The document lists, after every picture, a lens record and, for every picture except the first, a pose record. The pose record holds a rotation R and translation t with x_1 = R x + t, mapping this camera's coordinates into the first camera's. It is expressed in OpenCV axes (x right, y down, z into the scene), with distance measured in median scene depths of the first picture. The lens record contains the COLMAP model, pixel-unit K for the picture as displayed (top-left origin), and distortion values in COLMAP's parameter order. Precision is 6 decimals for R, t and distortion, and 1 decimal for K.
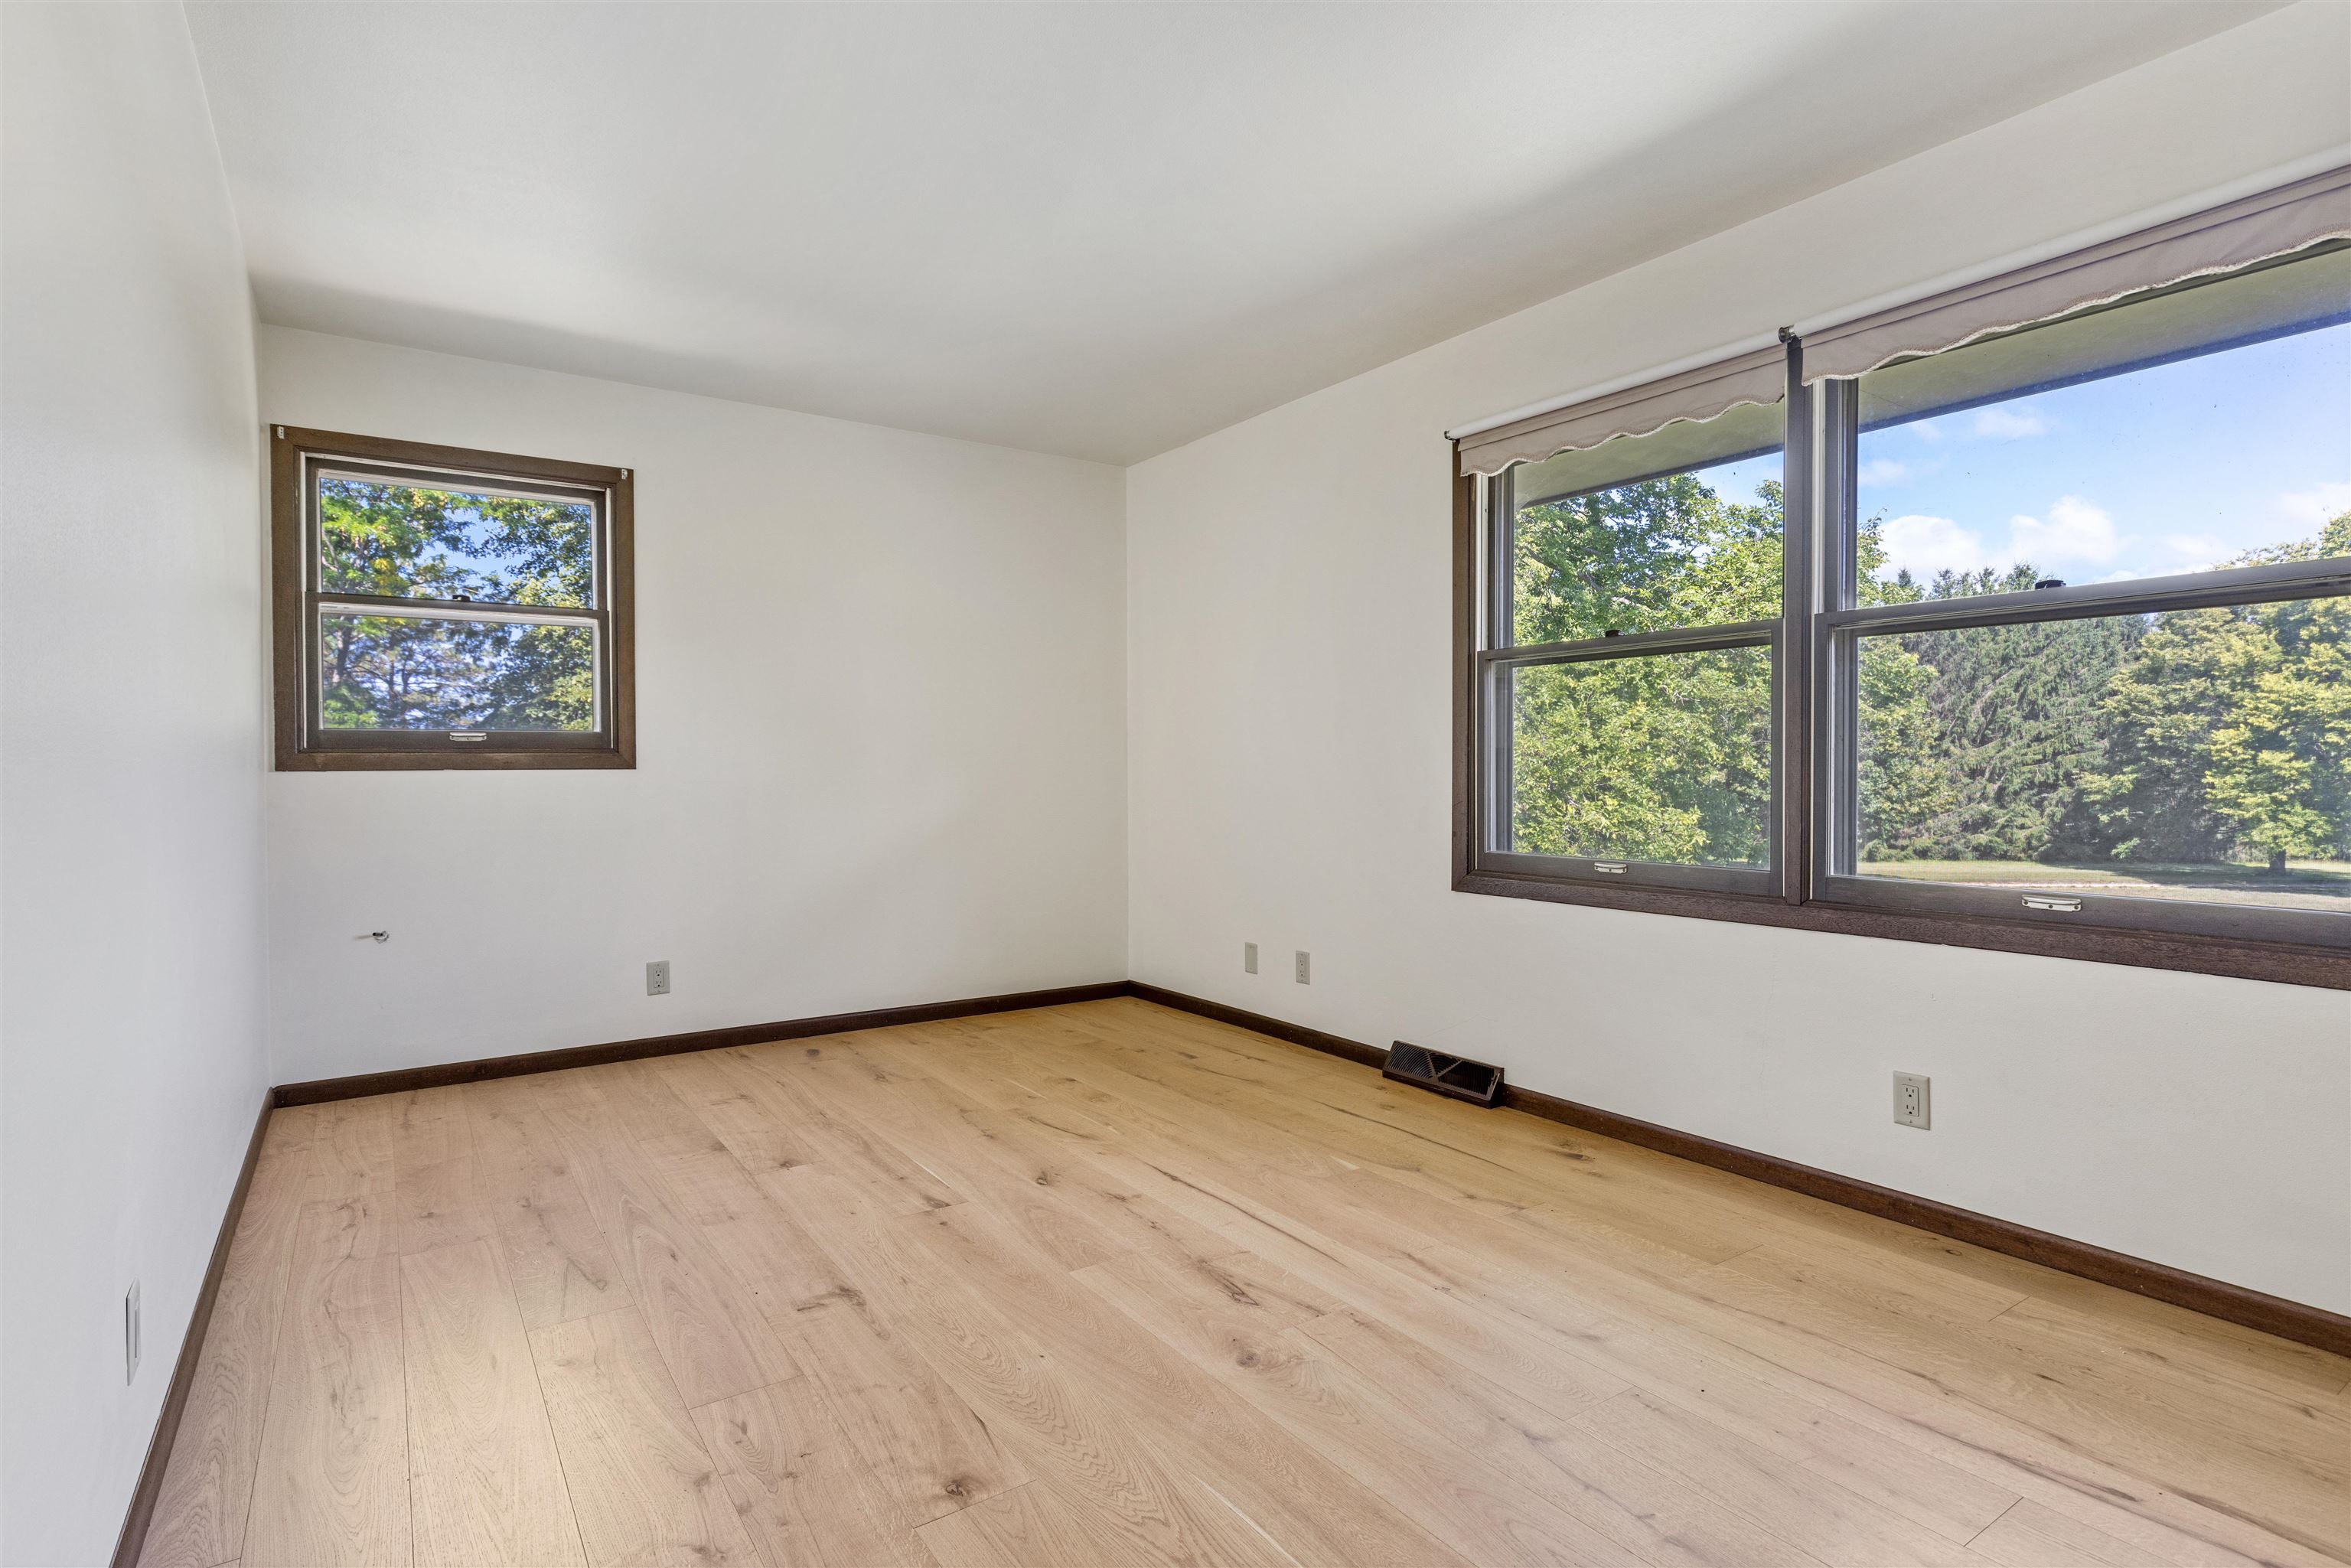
lens RADIAL K [[1138.5, 0, 1160.8], [0, 1138.5, 780.5], [0, 0, 1]] dist [0.021962, -0.000001]
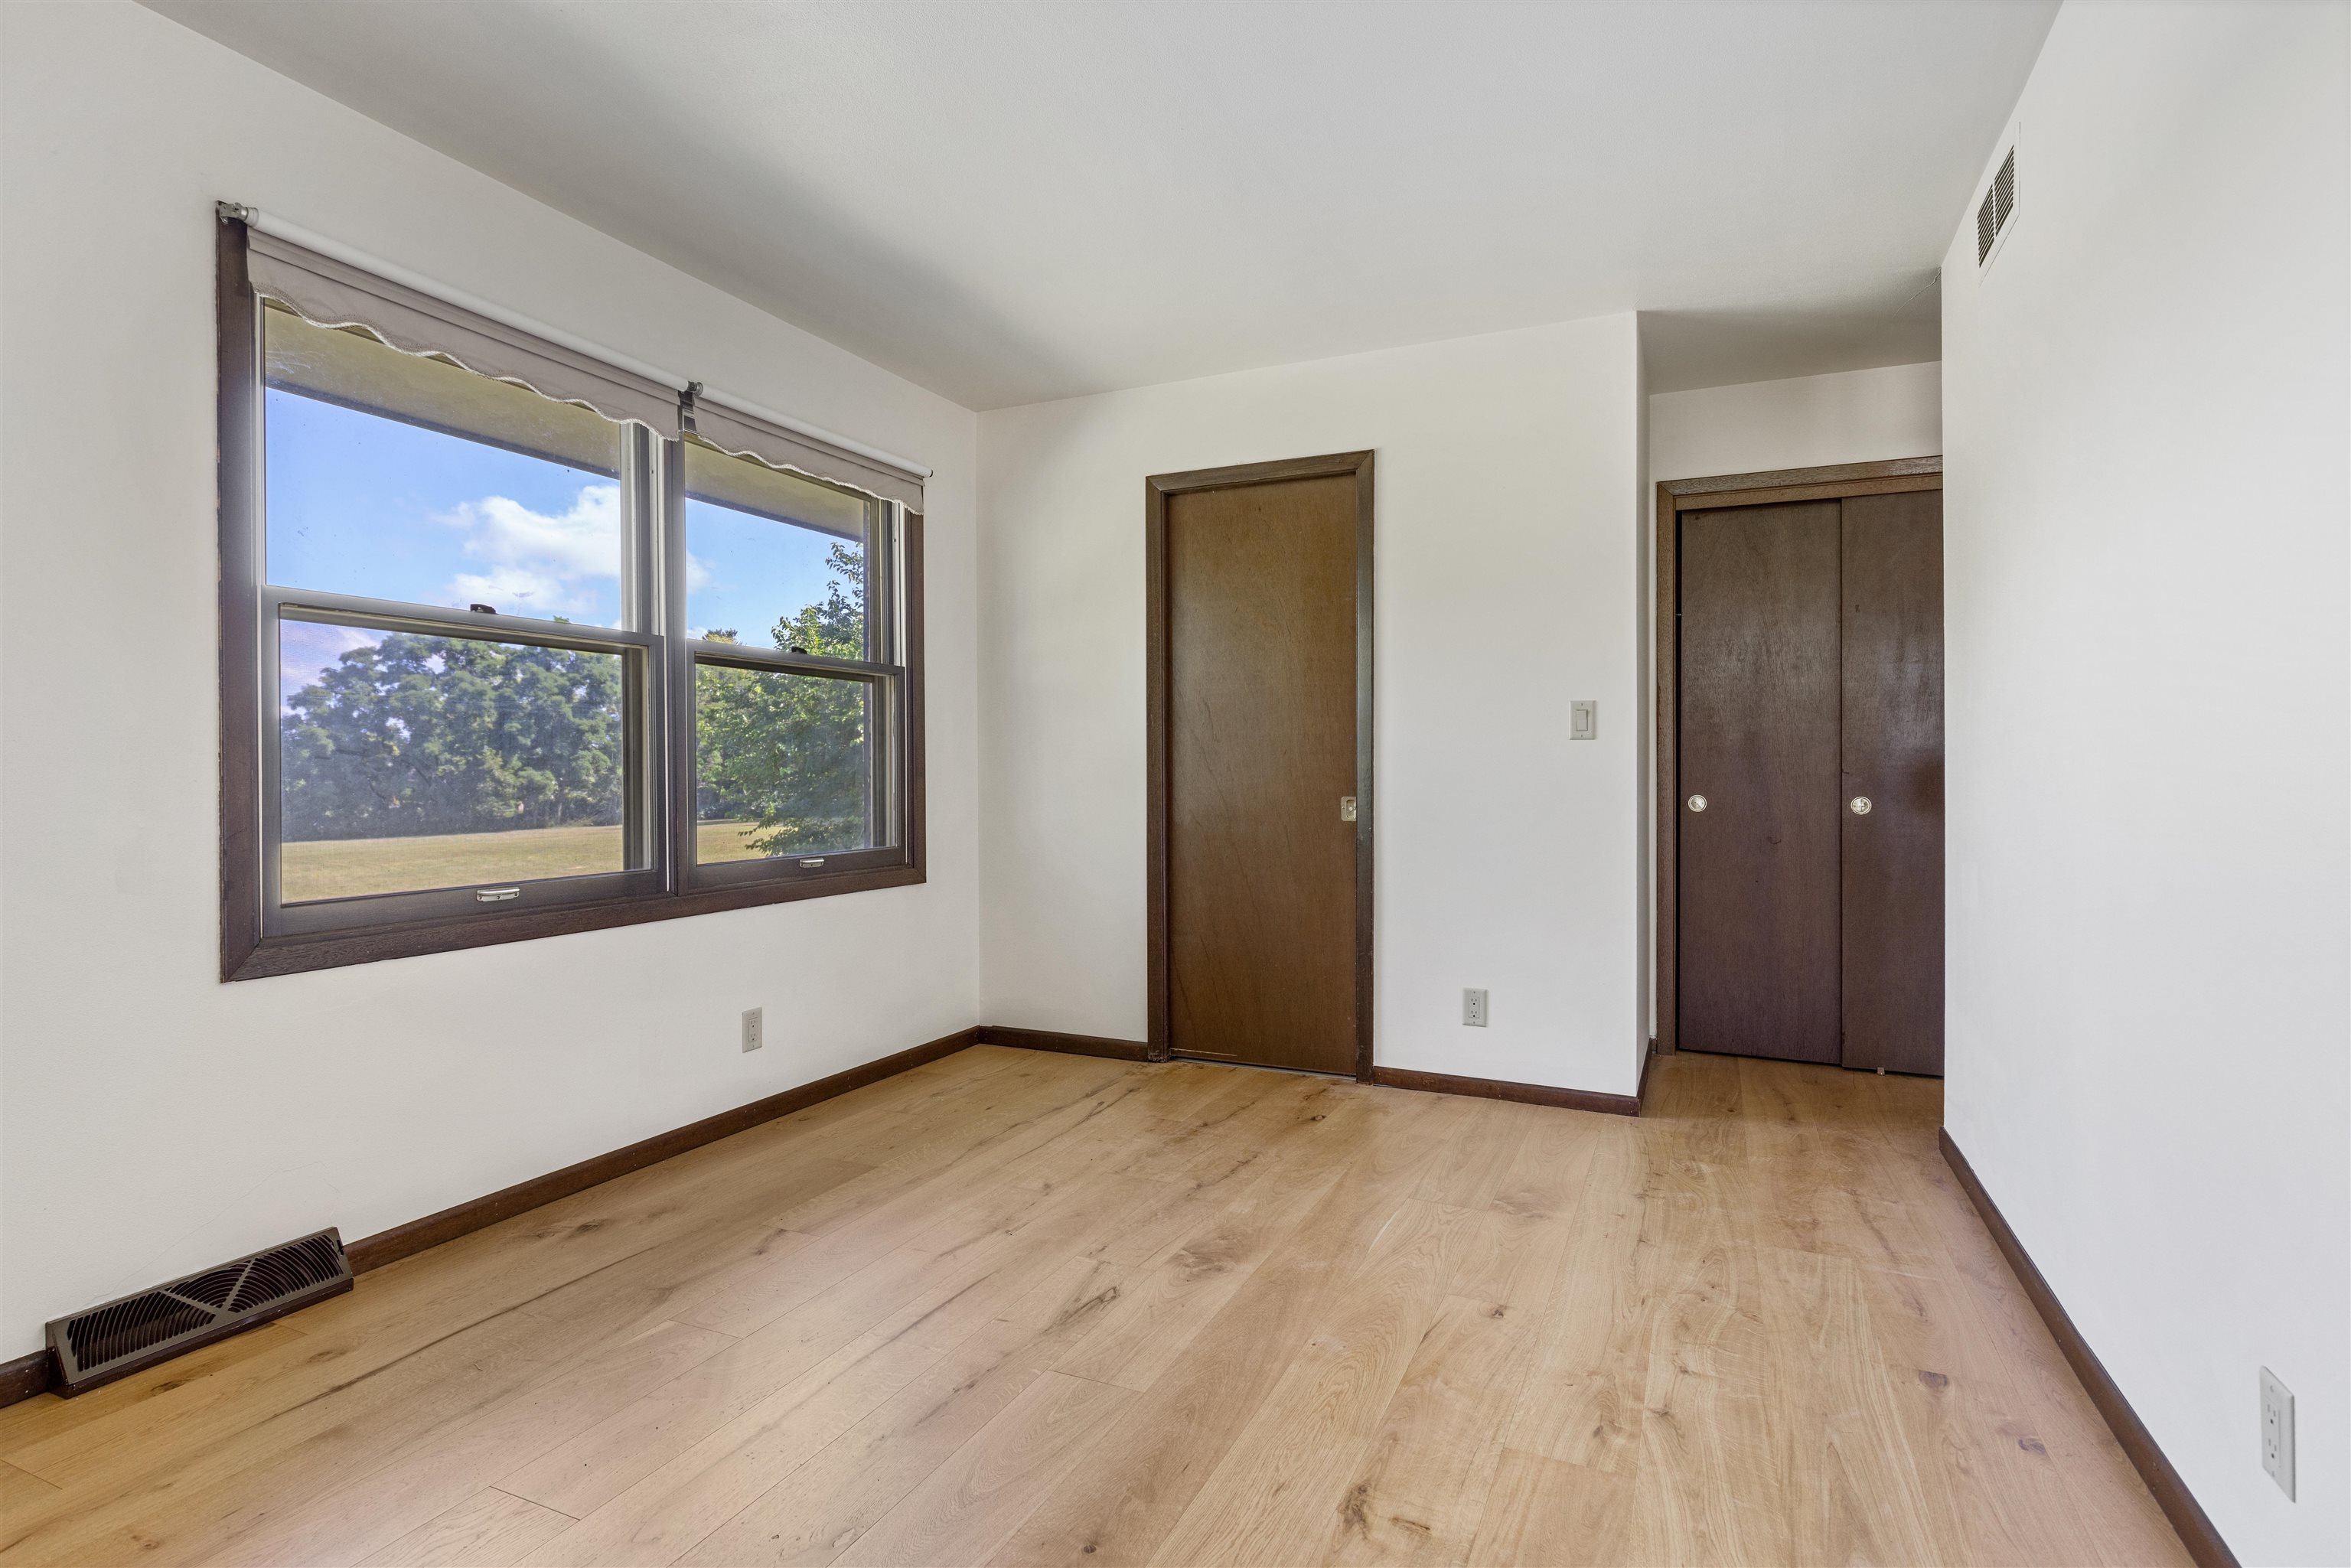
lens RADIAL K [[1138.5, 0, 1174.8], [0, 1138.5, 777.5], [0, 0, 1]] dist [0.021962, -0.000001]
pose [[-0.505443, 0.003037, 0.862854, -0.676145], [0.008718, 0.999961, 0.001587, -0.007311], [-0.862816, 0.008324, -0.505450, 1.177963]]
